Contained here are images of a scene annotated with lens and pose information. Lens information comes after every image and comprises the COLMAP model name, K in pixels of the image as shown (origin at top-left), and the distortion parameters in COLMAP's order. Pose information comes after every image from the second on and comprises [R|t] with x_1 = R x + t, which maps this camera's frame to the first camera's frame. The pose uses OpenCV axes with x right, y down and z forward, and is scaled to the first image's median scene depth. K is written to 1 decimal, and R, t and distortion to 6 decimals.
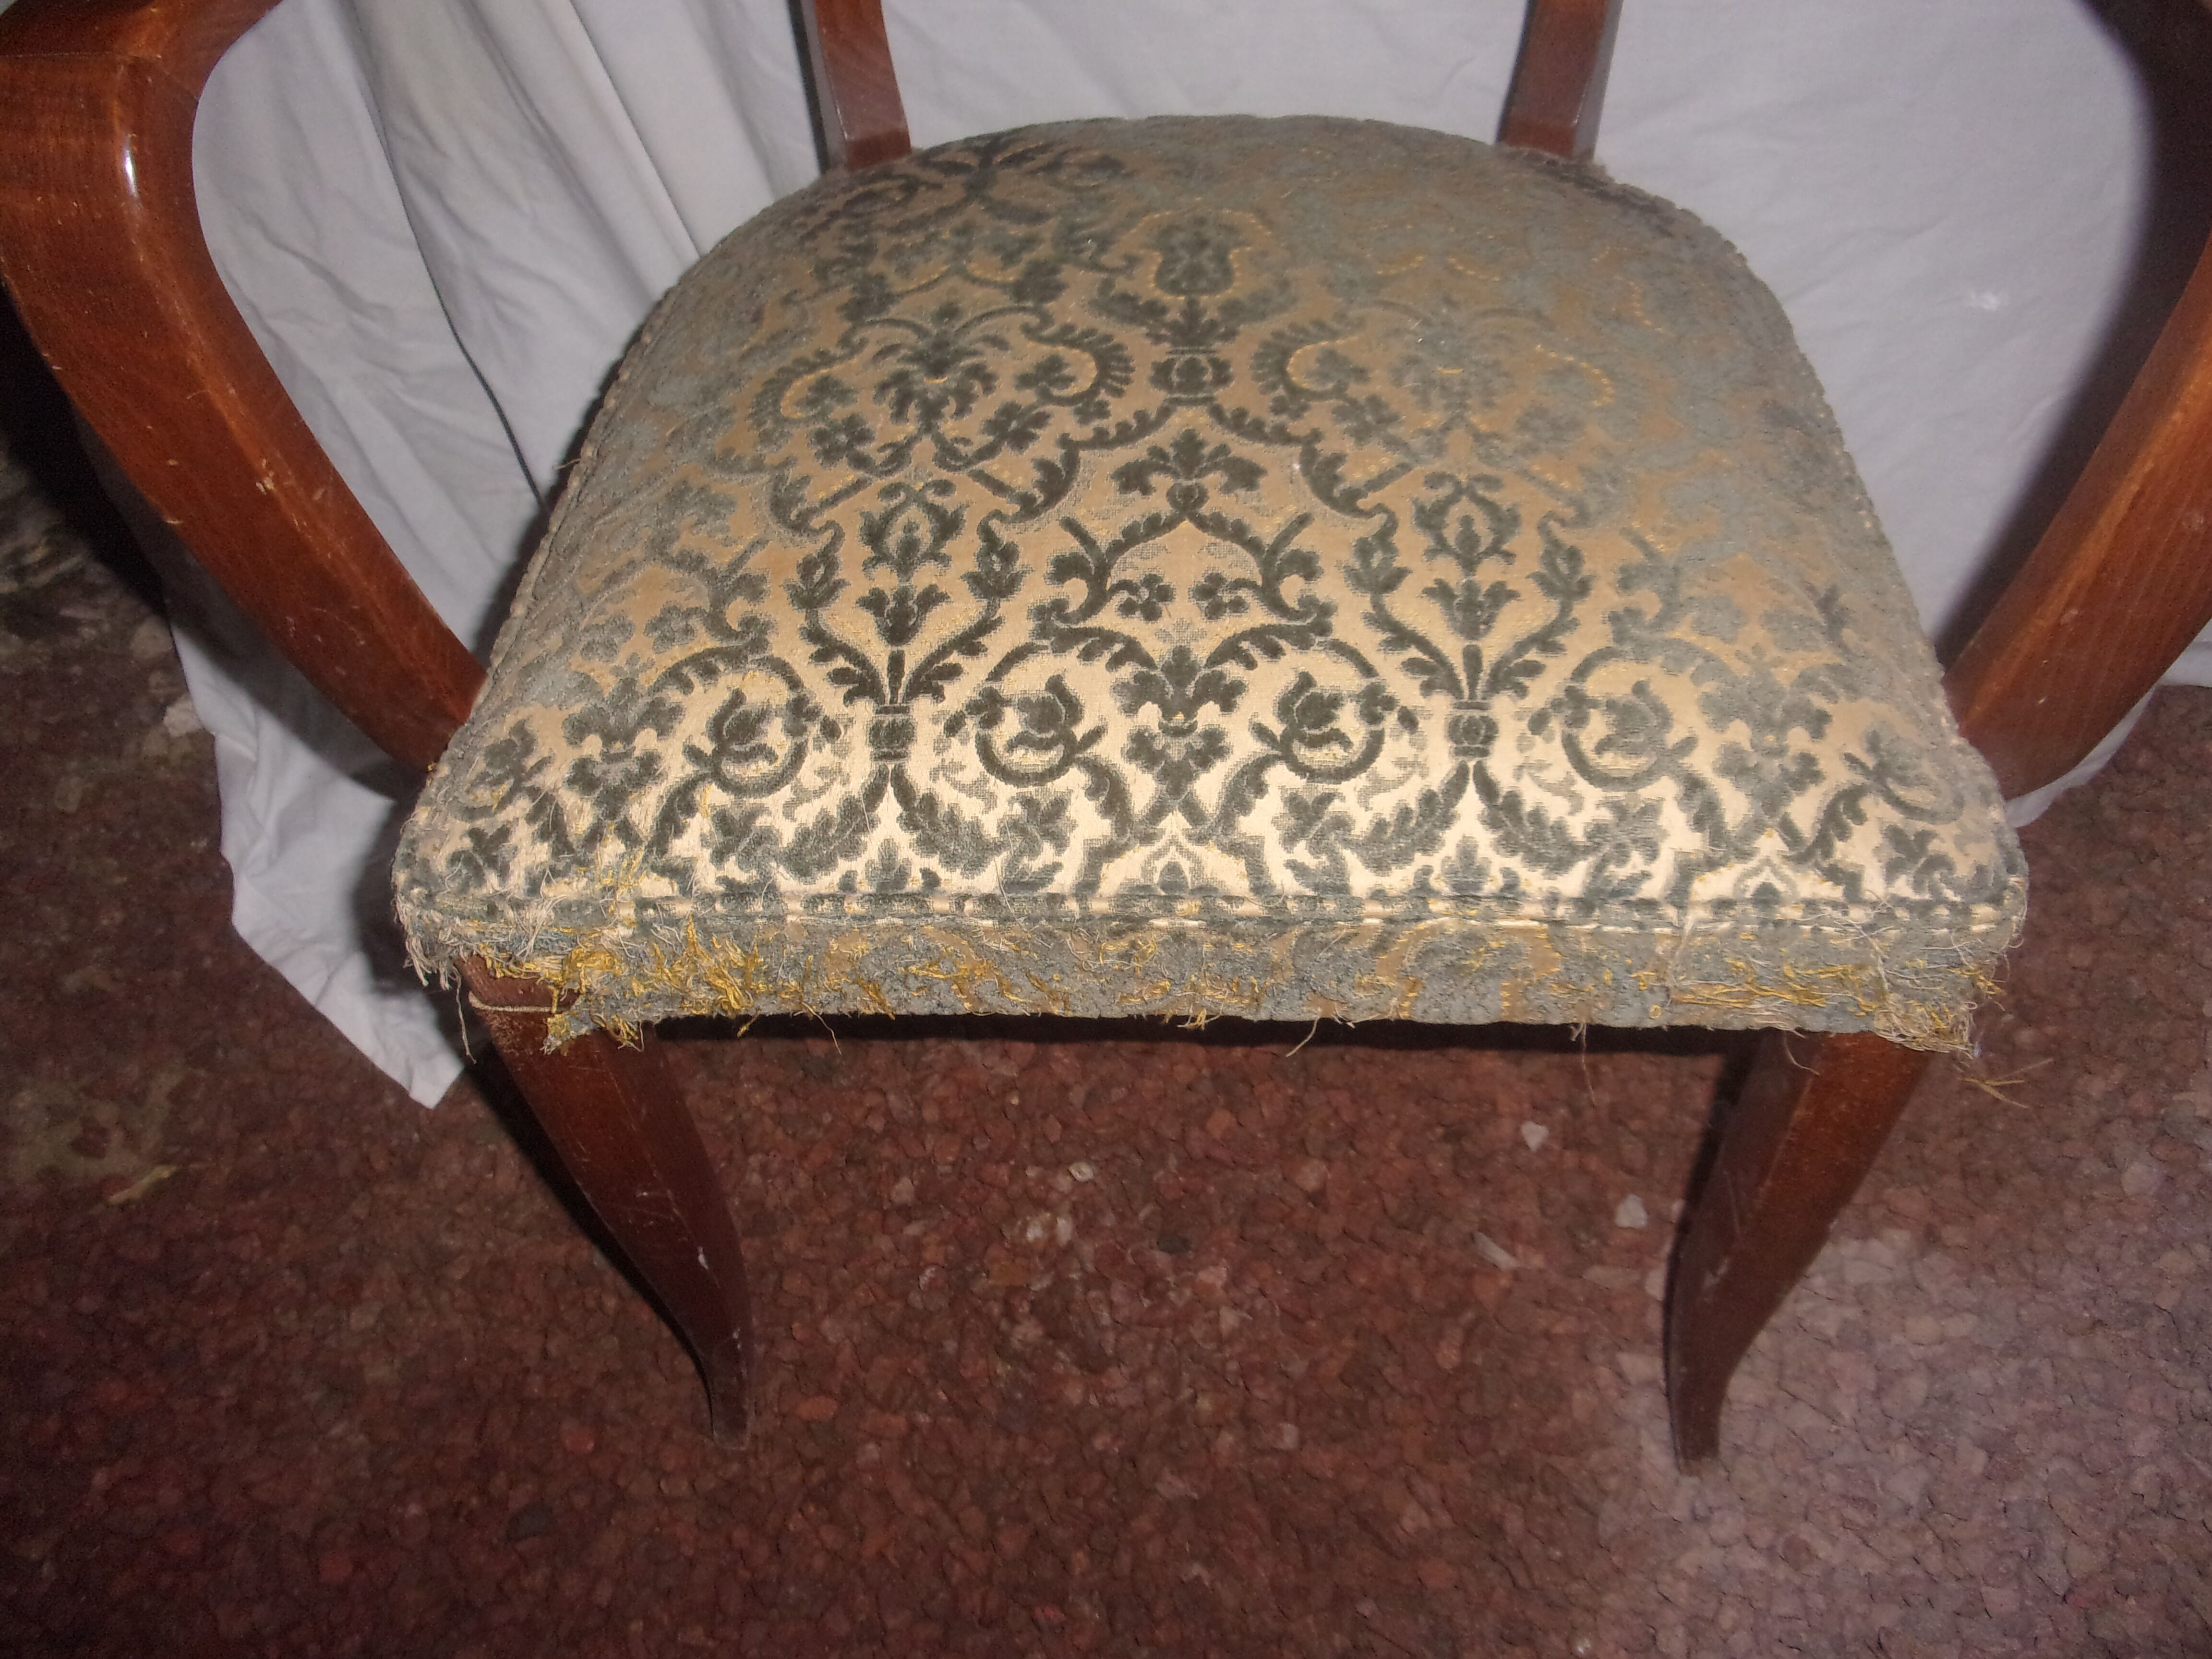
lens RADIAL K [[1941.5, 0, 1090.3], [0, 1941.5, 814.3], [0, 0, 1]] dist [0.047210, -0.050901]
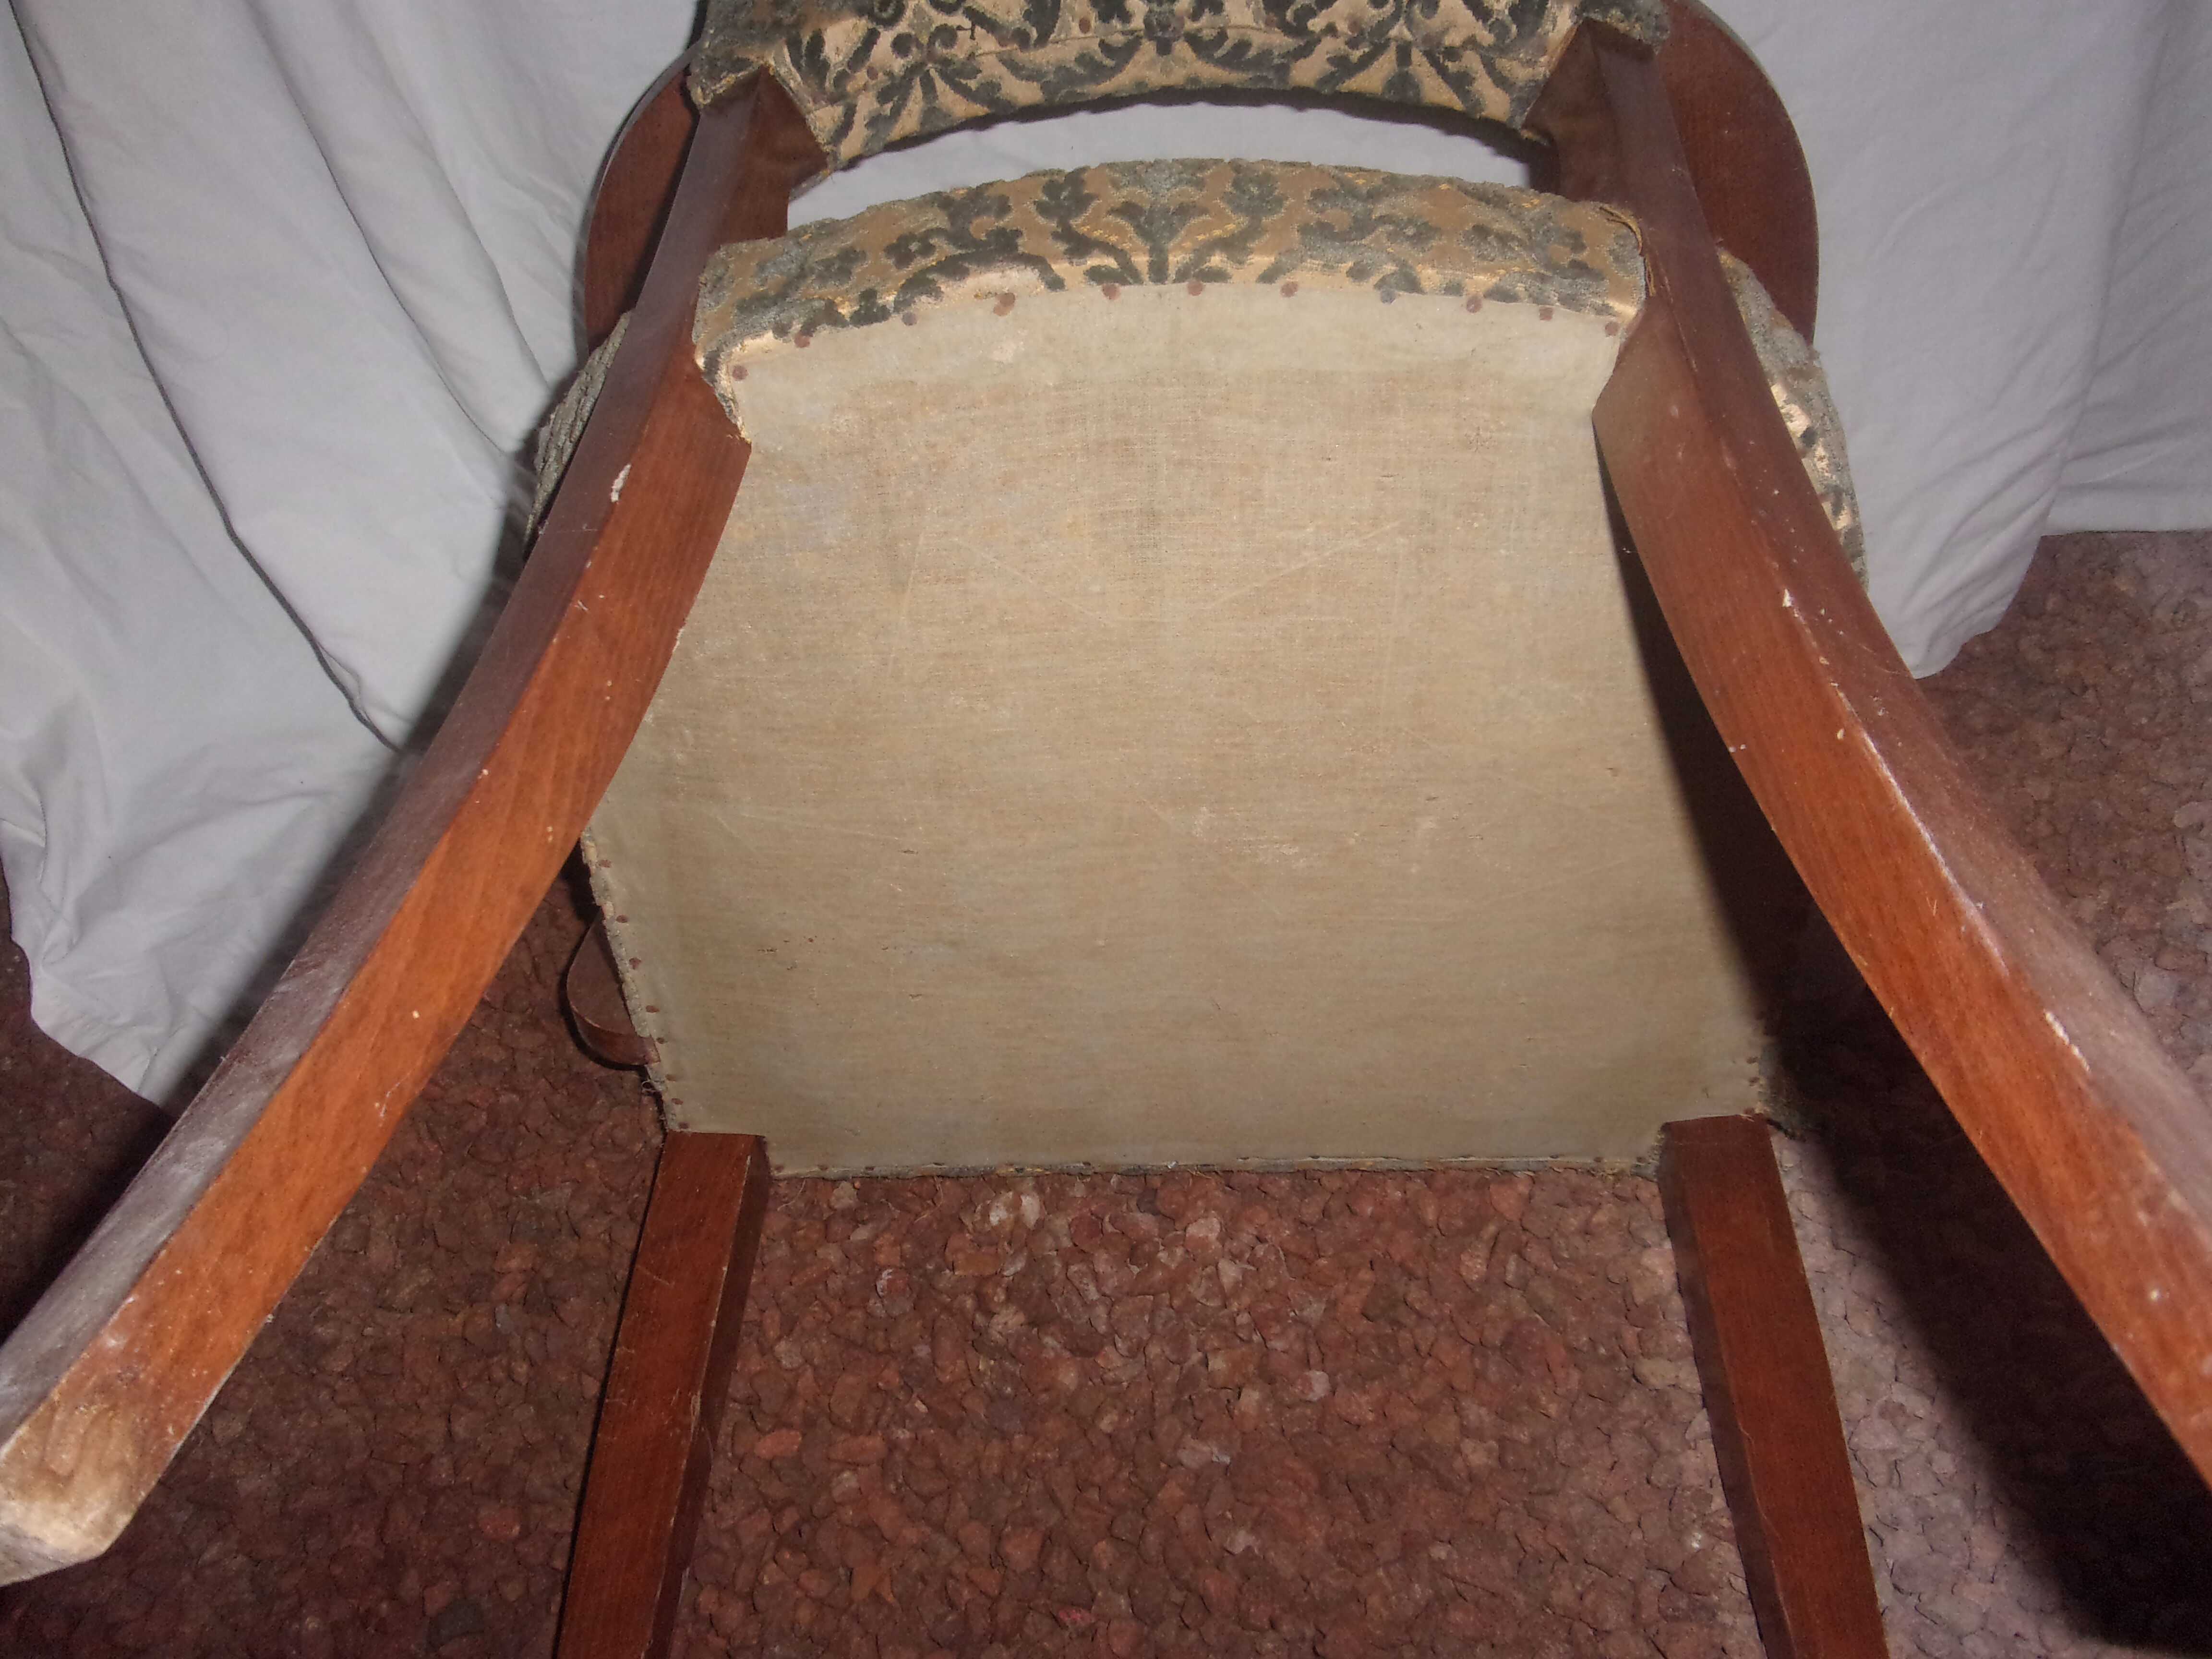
lens RADIAL K [[1941.5, 0, 1094.1], [0, 1941.5, 810.7], [0, 0, 1]] dist [0.047210, -0.050901]
pose [[0.988094, -0.123423, 0.091857, -0.044767], [0.131661, 0.987221, -0.089783, 0.119431], [-0.079601, 0.100808, 0.991716, 0.097434]]
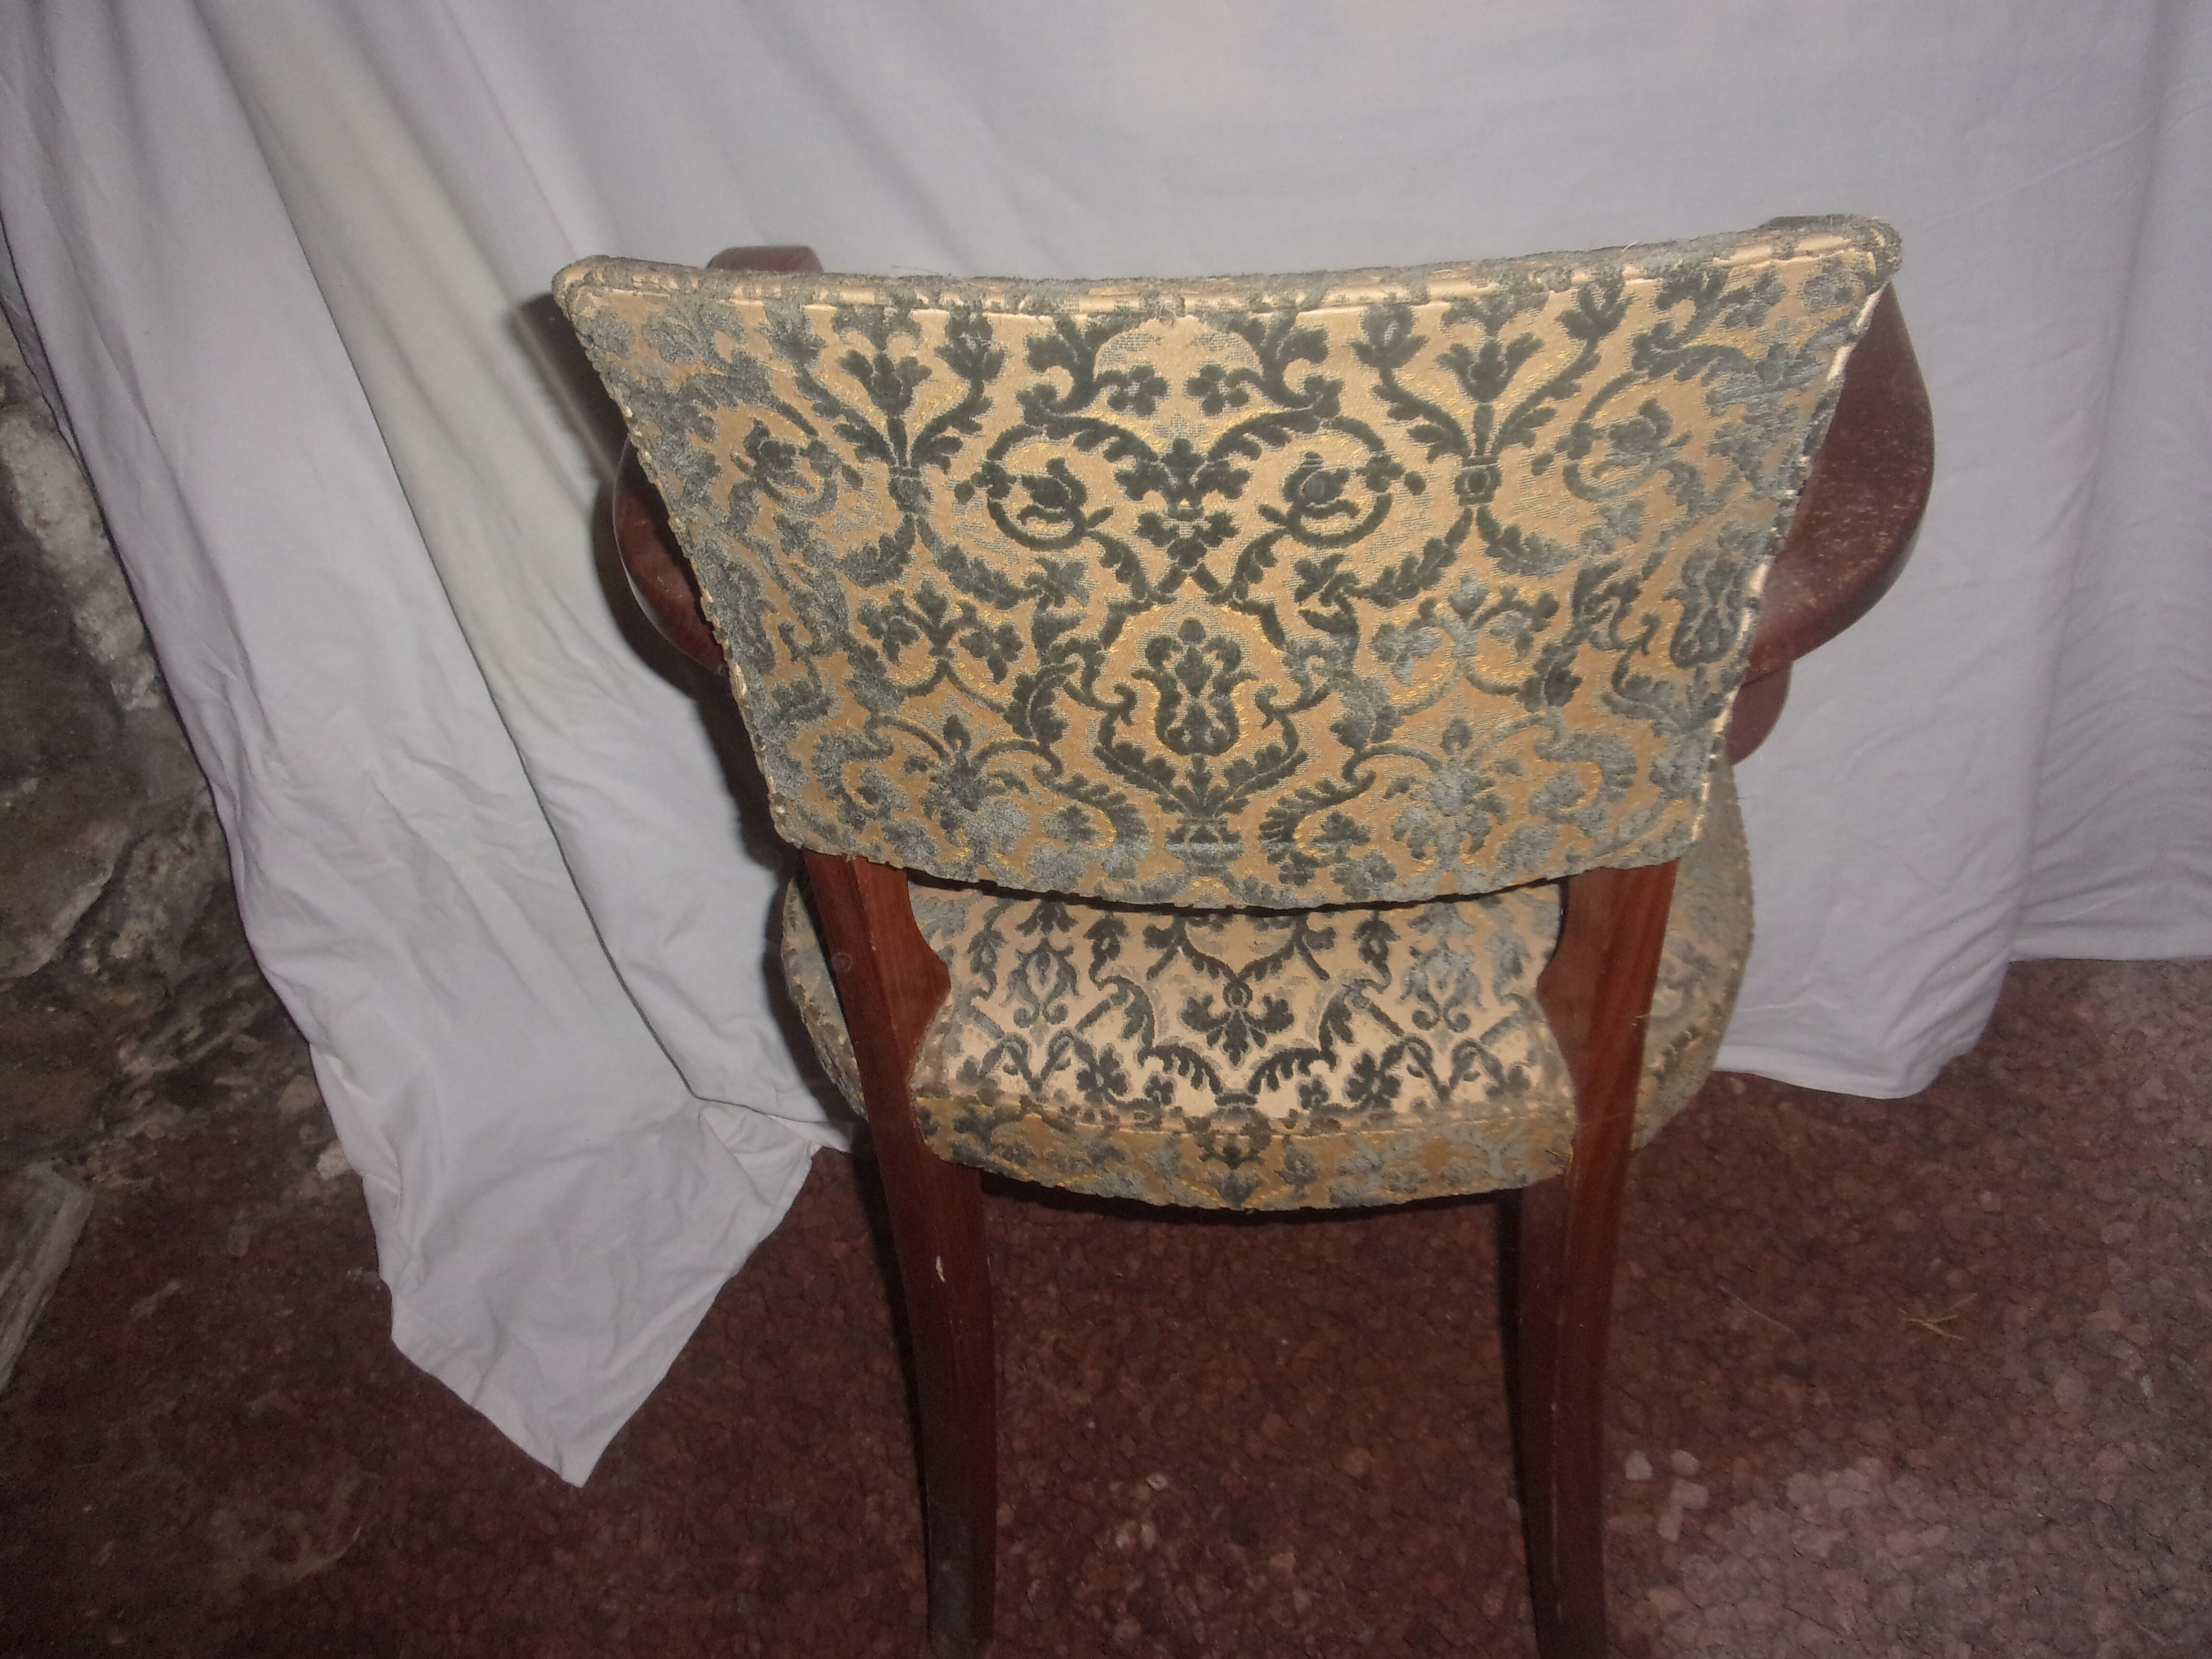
lens RADIAL K [[1941.5, 0, 1089.2], [0, 1941.5, 834.2], [0, 0, 1]] dist [0.047210, -0.050901]
pose [[0.994857, -0.099841, 0.017047, -0.026701], [0.101286, 0.980108, -0.170675, 0.003064], [0.000333, 0.171524, 0.985180, -0.199022]]
